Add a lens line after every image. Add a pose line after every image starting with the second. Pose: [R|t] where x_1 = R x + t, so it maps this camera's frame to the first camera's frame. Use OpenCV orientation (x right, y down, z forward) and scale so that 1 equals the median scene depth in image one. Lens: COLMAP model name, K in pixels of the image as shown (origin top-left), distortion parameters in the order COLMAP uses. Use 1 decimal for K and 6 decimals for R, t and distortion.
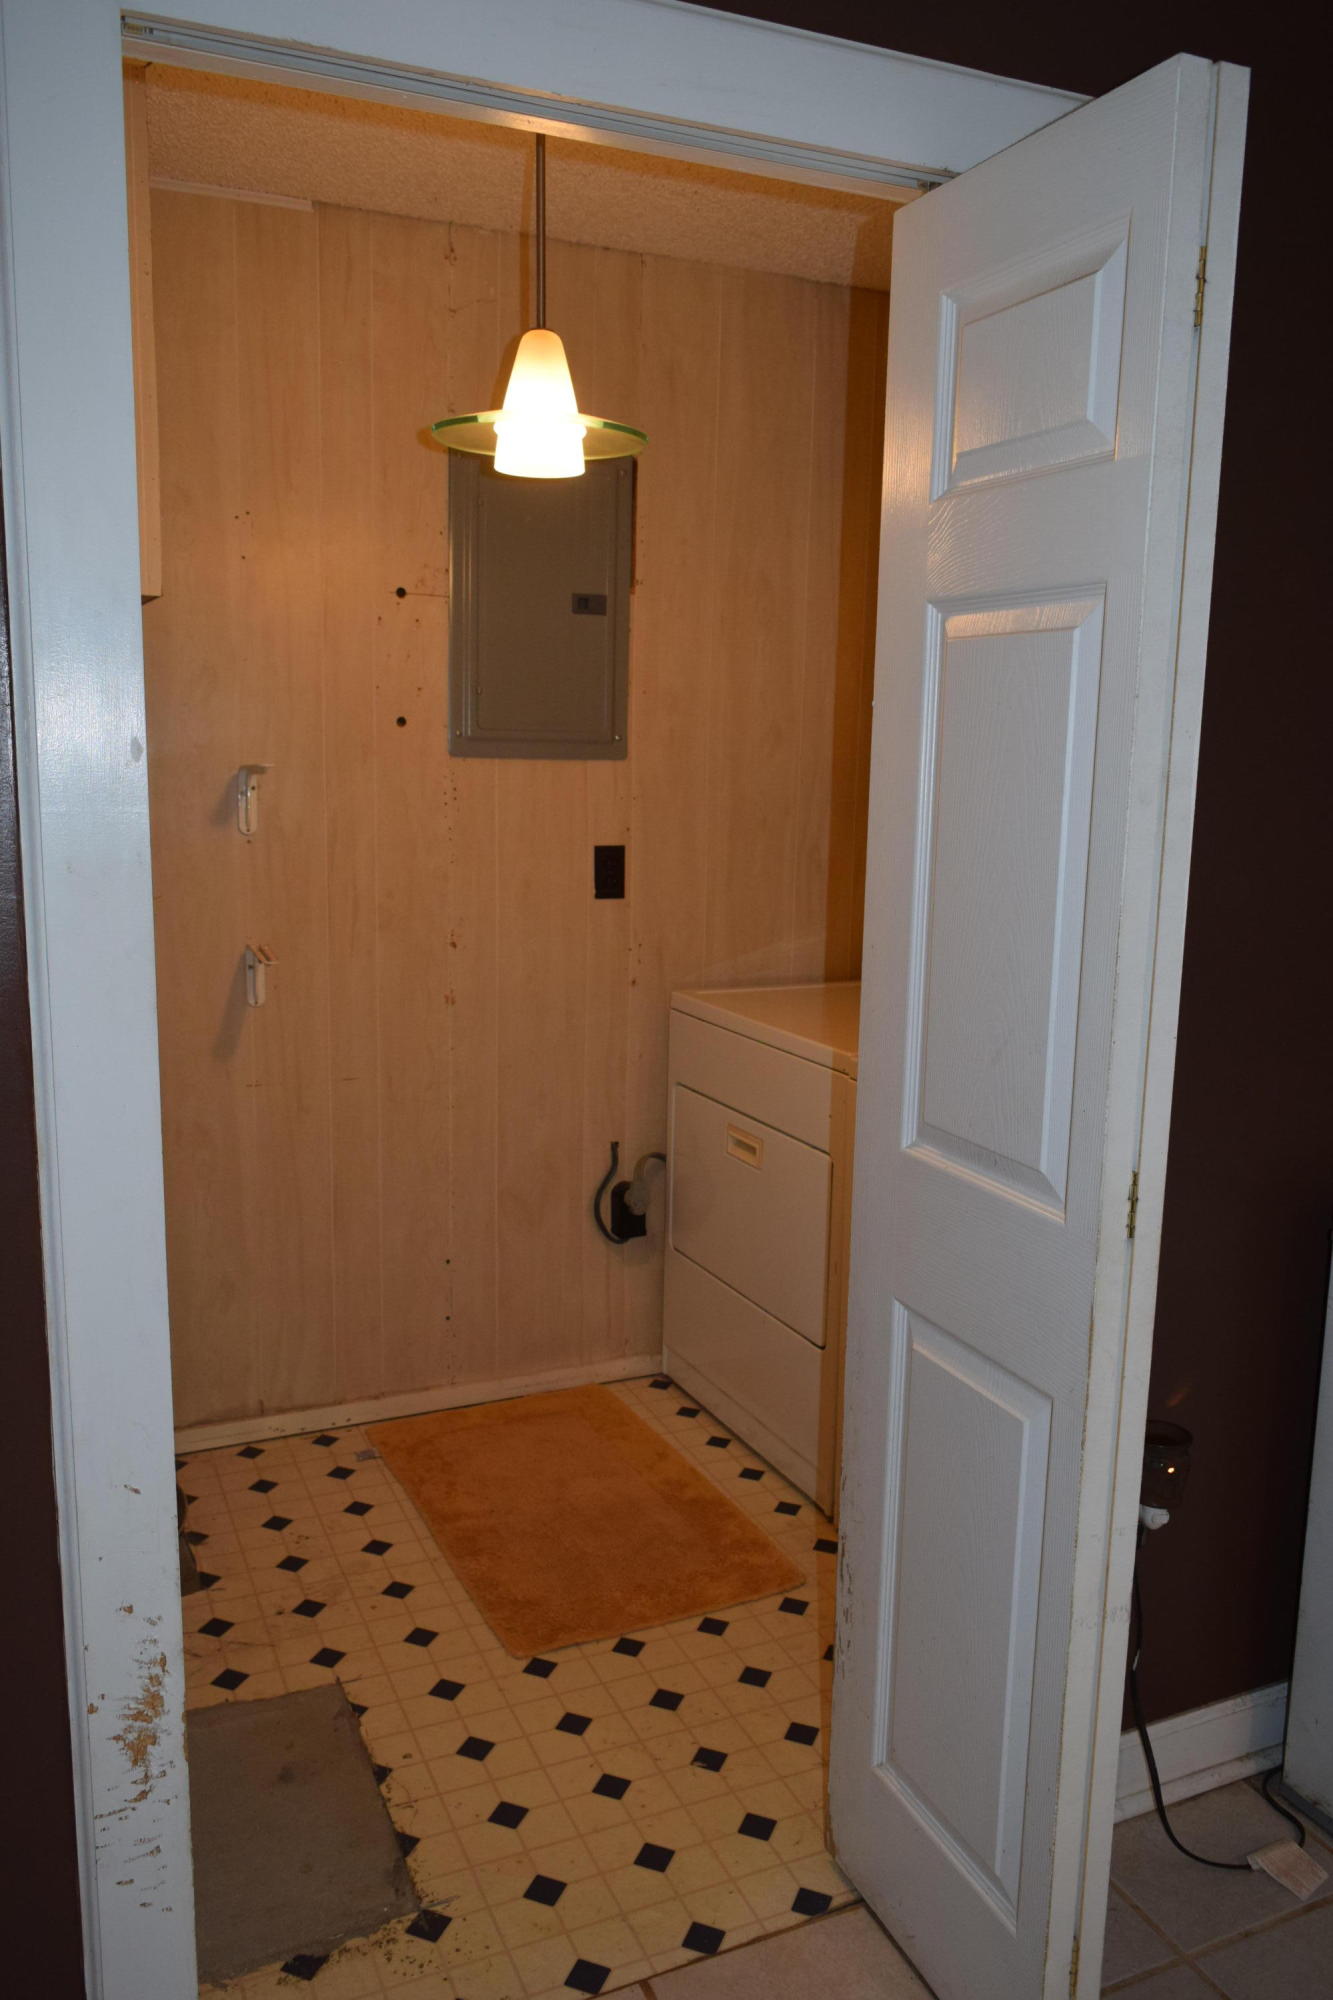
lens RADIAL K [[1547.4, 0, 661.6], [0, 1547.4, 998.3], [0, 0, 1]] dist [-0.014824, 0.001267]
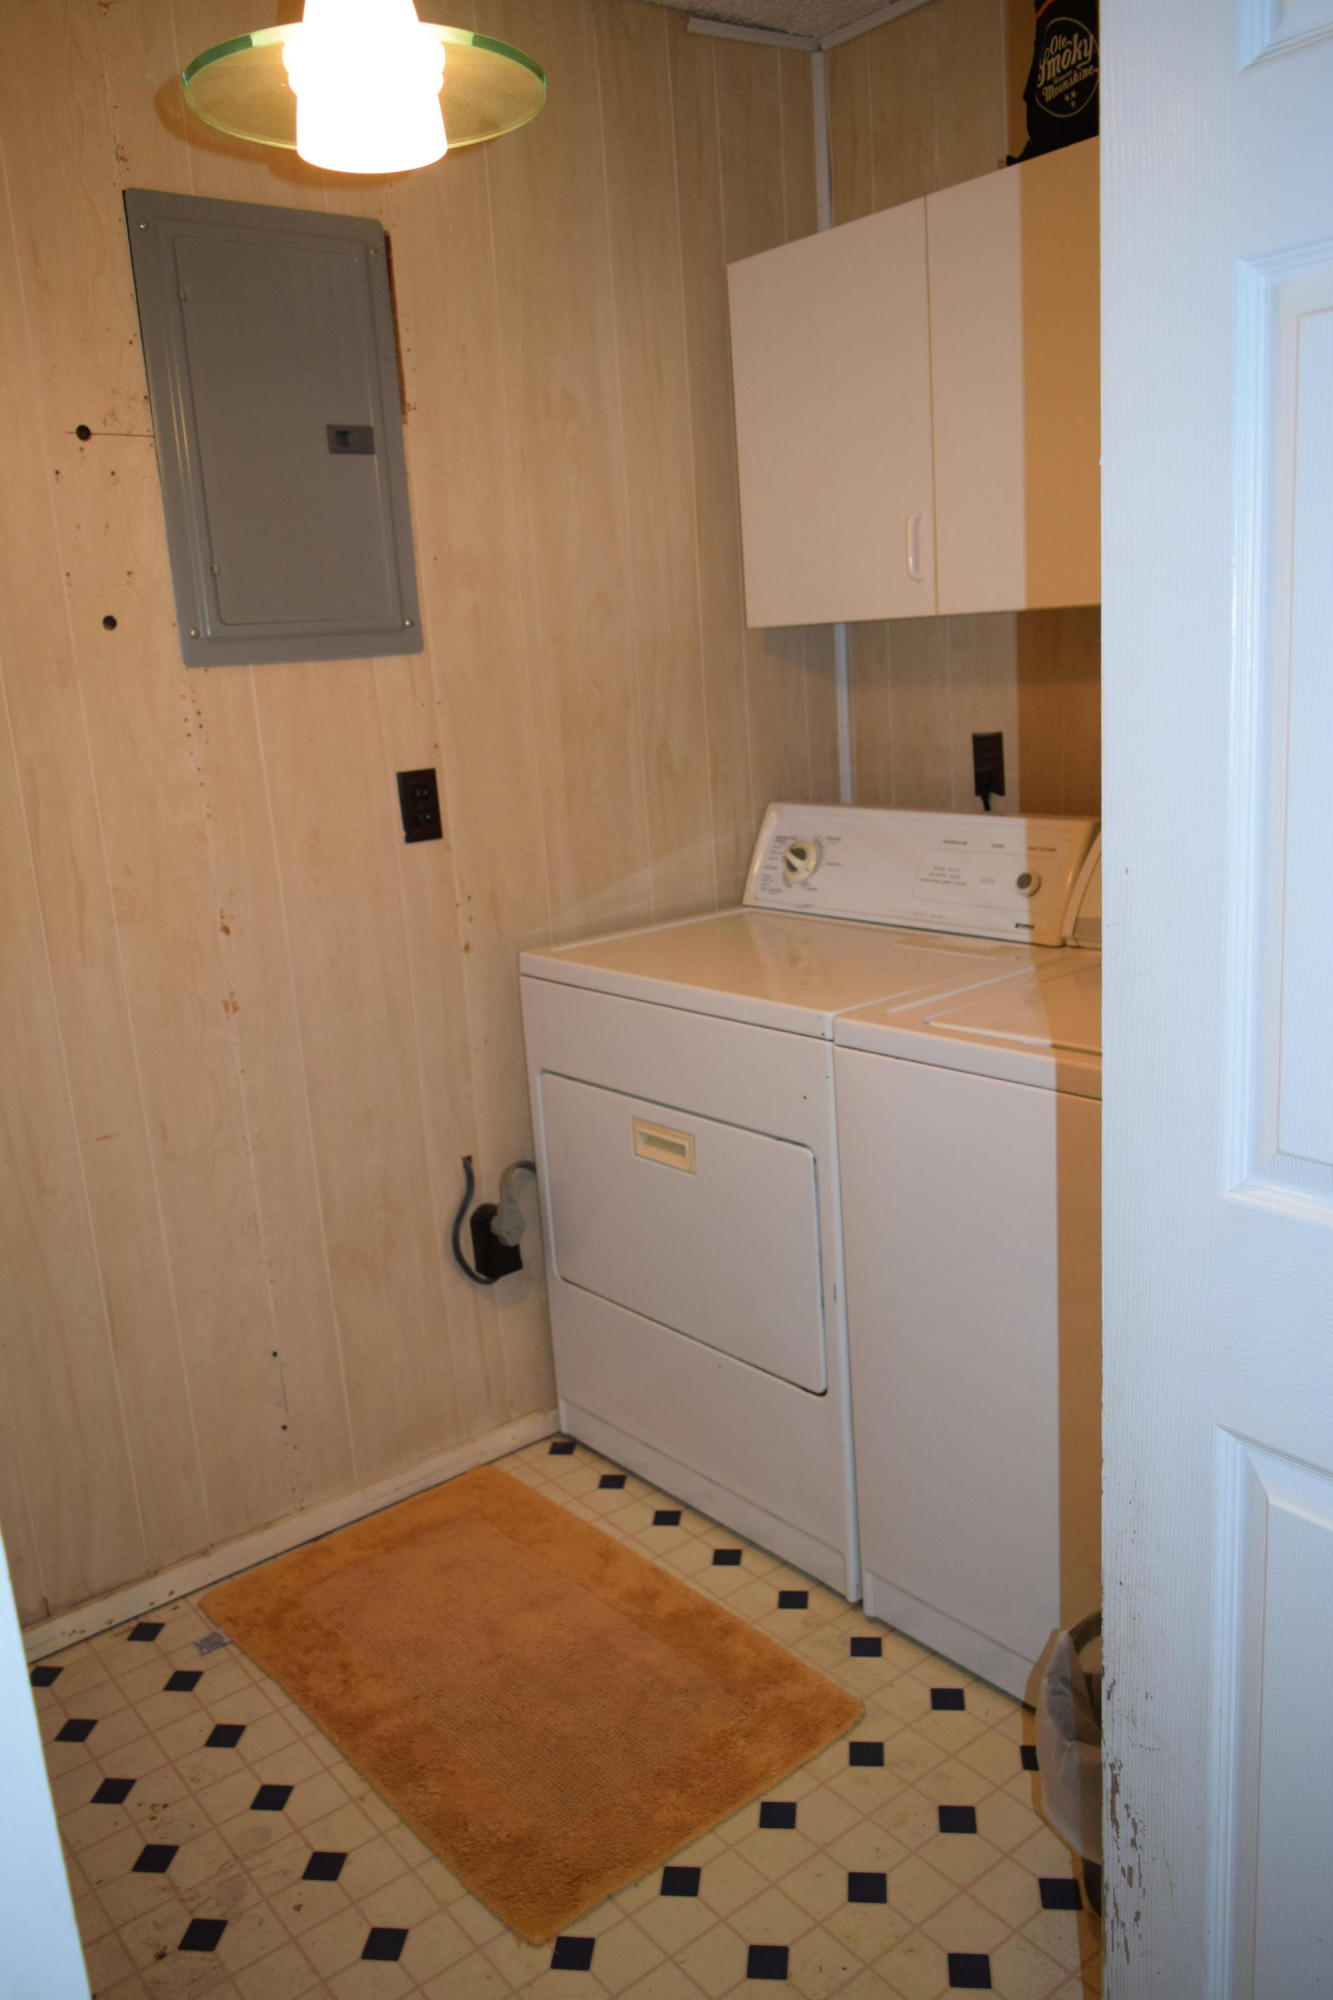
lens RADIAL K [[1547.4, 0, 672.8], [0, 1547.4, 1004.5], [0, 0, 1]] dist [-0.014824, 0.001267]
pose [[0.965054, -0.138357, 0.222548, -0.098411], [0.125025, 0.989465, 0.072988, -0.026797], [-0.230302, -0.042614, 0.972186, 0.249937]]
